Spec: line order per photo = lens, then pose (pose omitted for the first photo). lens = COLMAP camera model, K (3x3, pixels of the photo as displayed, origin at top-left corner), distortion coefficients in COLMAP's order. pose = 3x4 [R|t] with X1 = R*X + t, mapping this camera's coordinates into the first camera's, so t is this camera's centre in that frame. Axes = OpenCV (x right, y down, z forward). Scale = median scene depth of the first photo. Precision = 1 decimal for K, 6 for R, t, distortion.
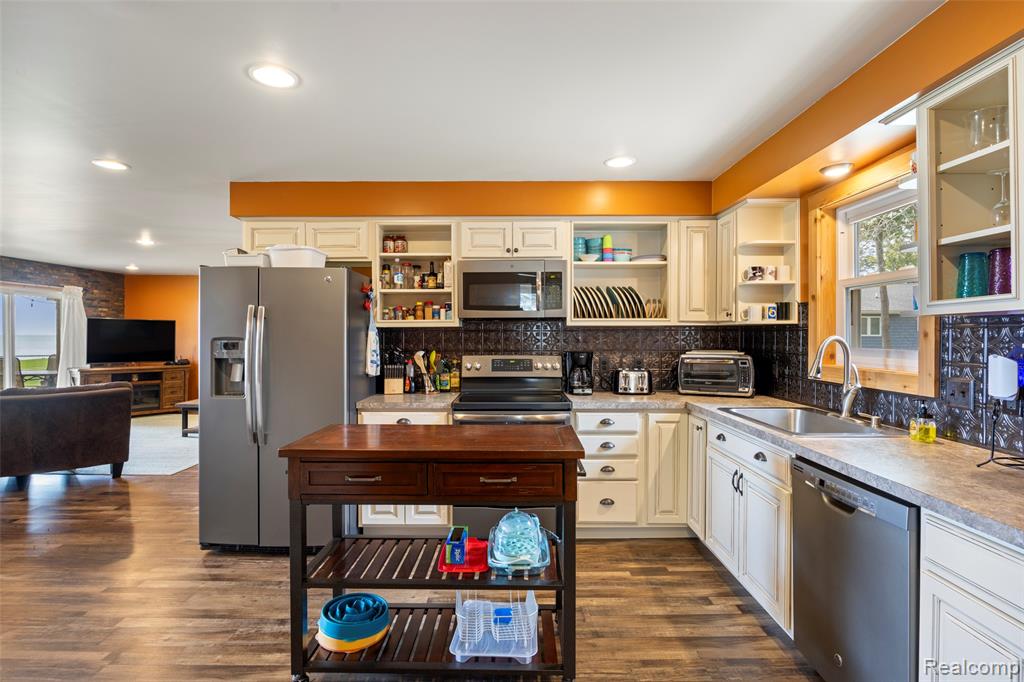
lens RADIAL K [[515.1, 0, 512.0], [0, 515.1, 341.0], [0, 0, 1]] dist [-0.001190, -0.000552]
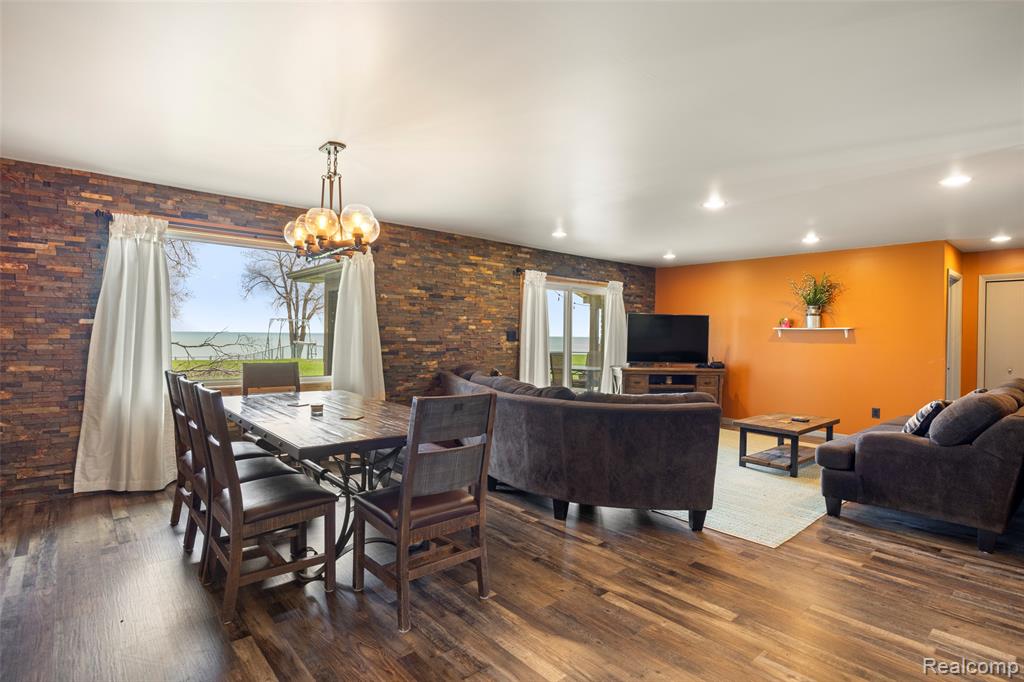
lens RADIAL K [[515.1, 0, 512.0], [0, 515.1, 341.0], [0, 0, 1]] dist [-0.001190, -0.000552]
pose [[0.663625, 0.012137, -0.747967, -0.280523], [-0.018307, 0.999832, -0.000019, 0.009596], [0.747841, 0.013706, 0.663736, 0.234298]]
